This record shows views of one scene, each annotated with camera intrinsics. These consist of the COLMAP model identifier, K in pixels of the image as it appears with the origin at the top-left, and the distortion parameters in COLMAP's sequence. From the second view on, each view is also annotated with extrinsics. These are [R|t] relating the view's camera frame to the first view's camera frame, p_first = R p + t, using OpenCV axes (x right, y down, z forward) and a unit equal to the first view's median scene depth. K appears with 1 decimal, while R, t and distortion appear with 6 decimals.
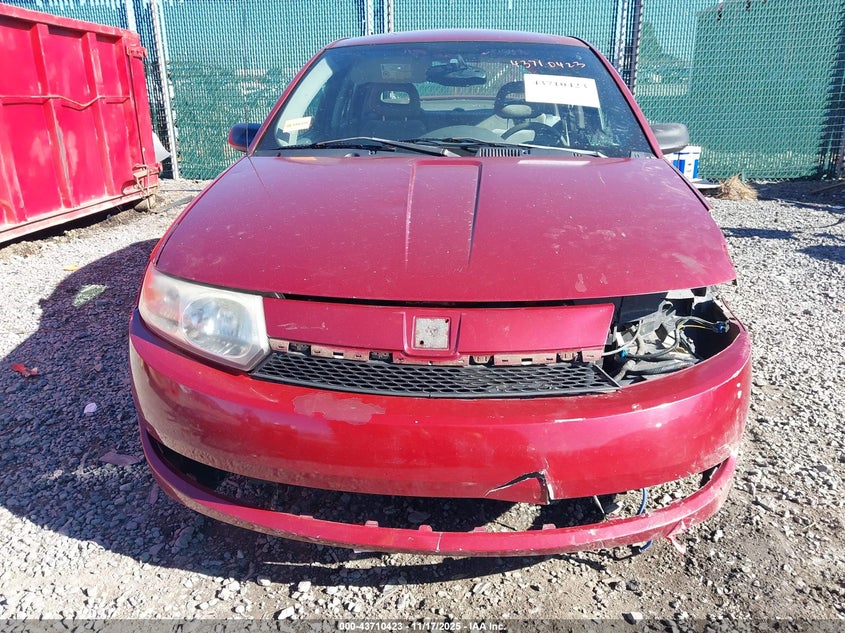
lens RADIAL K [[644.4, 0, 425.0], [0, 644.4, 278.1], [0, 0, 1]] dist [0.010140, -0.003124]
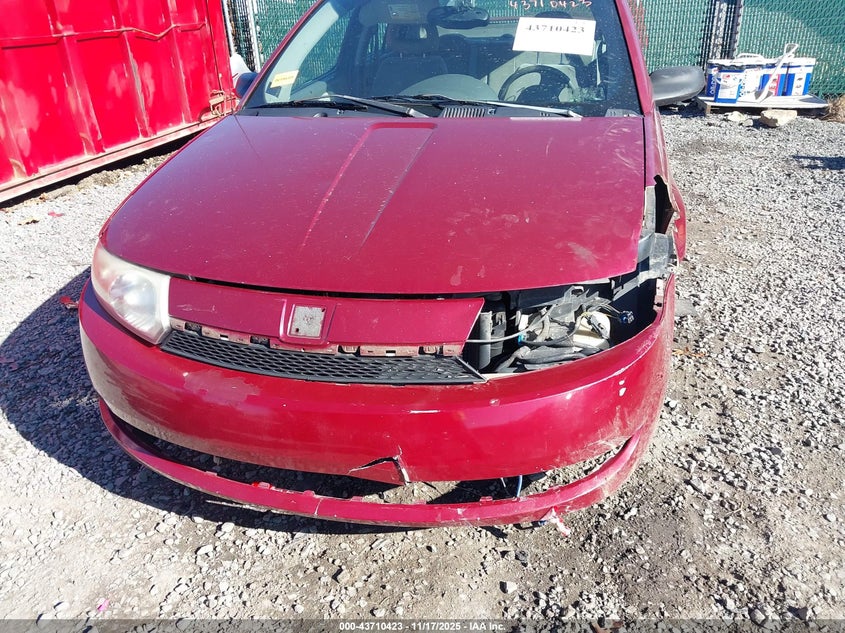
lens RADIAL K [[644.4, 0, 425.0], [0, 644.4, 278.1], [0, 0, 1]] dist [0.010140, -0.003124]
pose [[0.986409, 0.034760, -0.160591, 0.281103], [-0.012749, 0.990612, 0.136107, -0.099925], [0.163815, -0.132210, 0.977592, 0.005507]]
